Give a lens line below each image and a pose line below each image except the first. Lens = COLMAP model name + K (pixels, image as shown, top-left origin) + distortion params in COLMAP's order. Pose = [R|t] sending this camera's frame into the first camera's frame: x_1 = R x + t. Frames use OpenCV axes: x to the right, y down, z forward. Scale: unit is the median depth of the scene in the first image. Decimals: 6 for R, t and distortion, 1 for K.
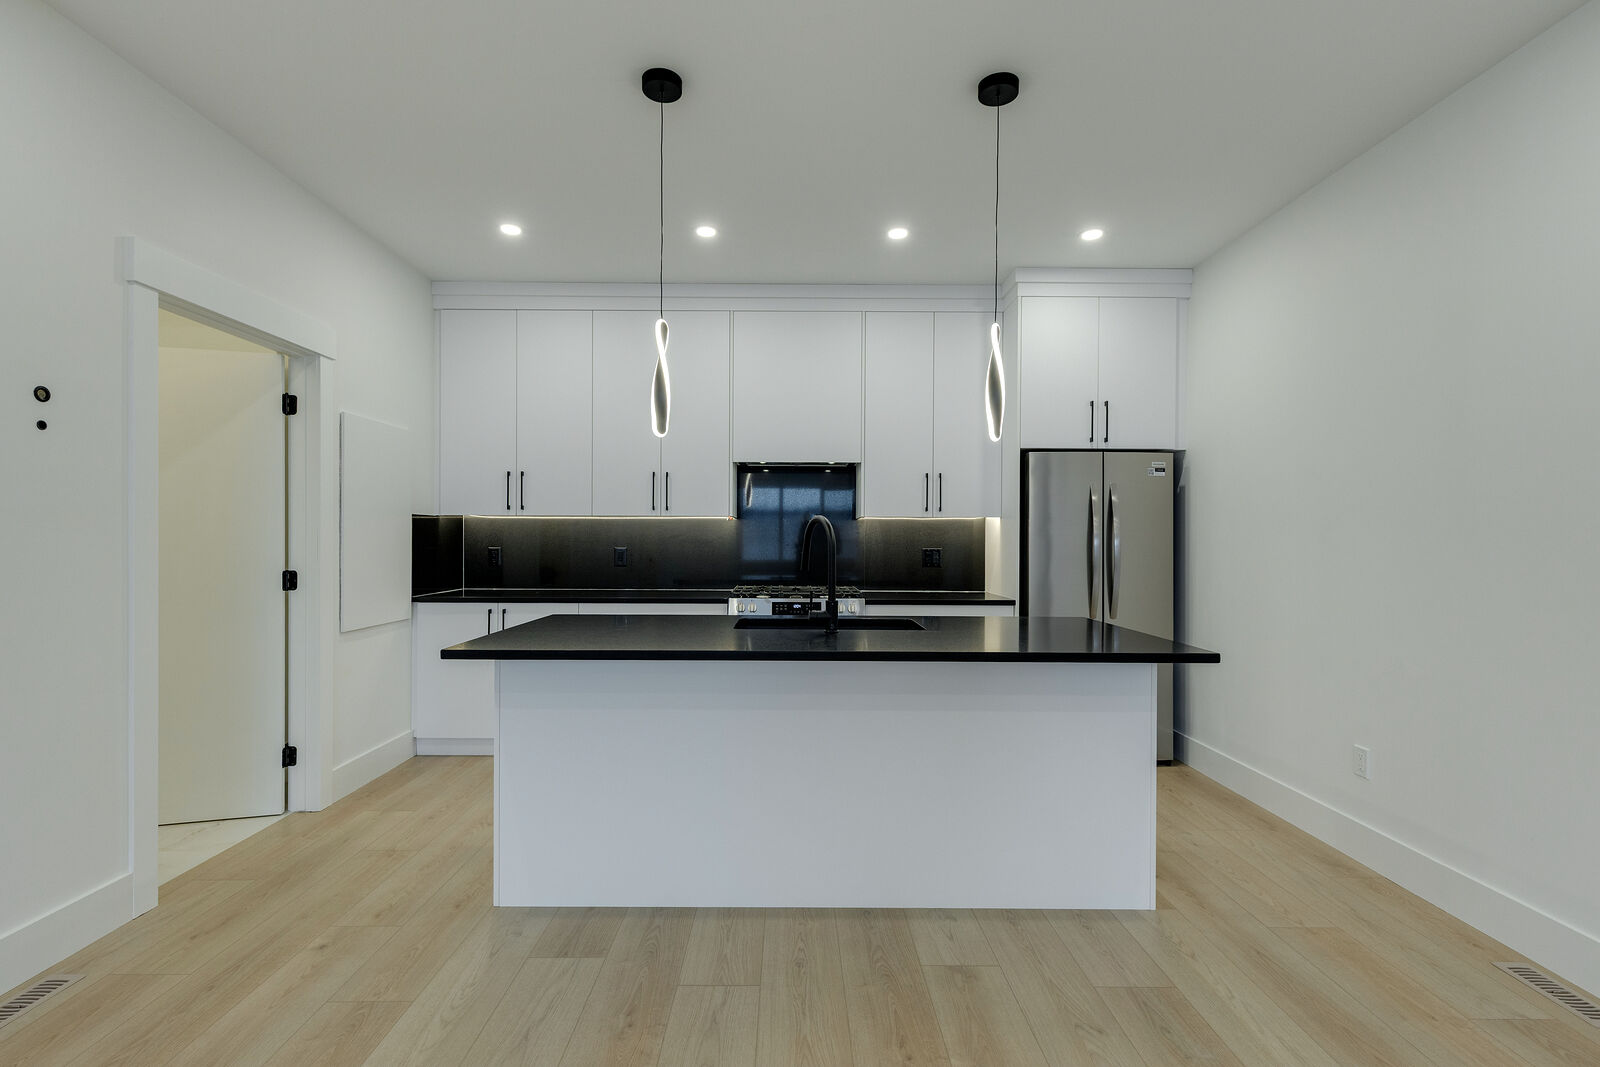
lens RADIAL K [[727.3, 0, 798.5], [0, 727.3, 536.7], [0, 0, 1]] dist [0.003319, 0.000611]
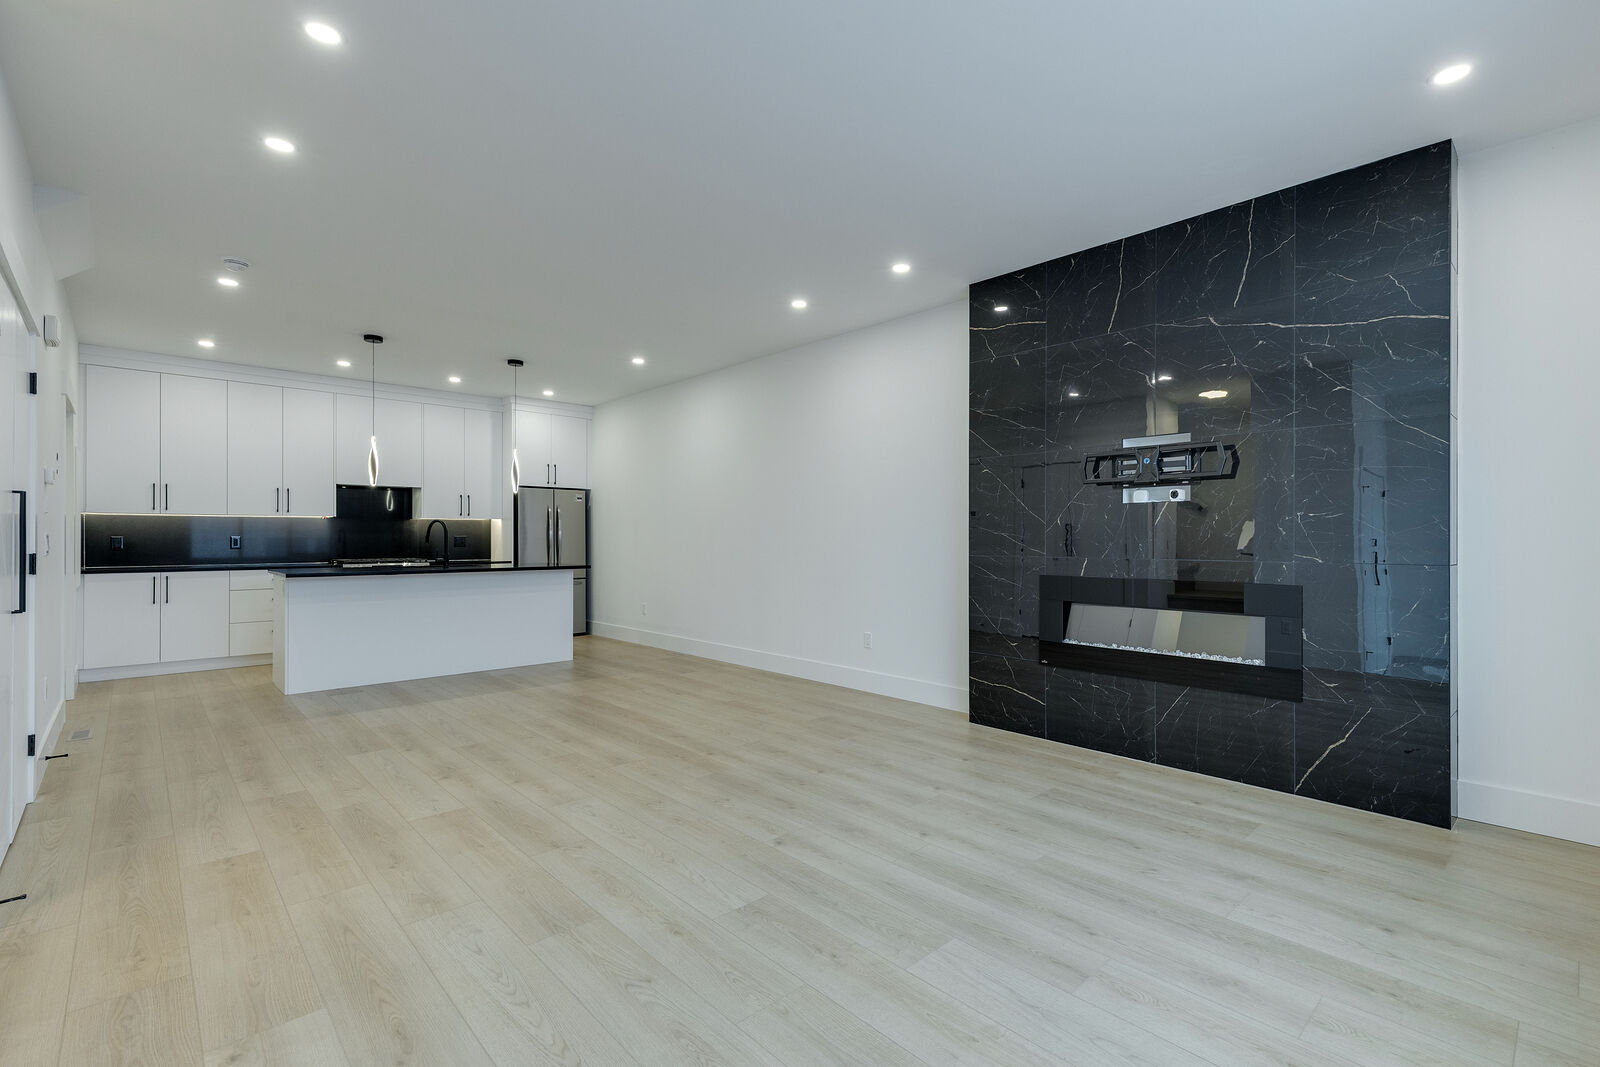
lens RADIAL K [[727.3, 0, 798.5], [0, 727.3, 536.7], [0, 0, 1]] dist [0.003319, 0.000611]
pose [[0.753131, -0.003988, 0.657859, -0.425632], [0.003686, 0.999992, 0.001842, 0.019912], [-0.657861, 0.001038, 0.753139, -1.032468]]
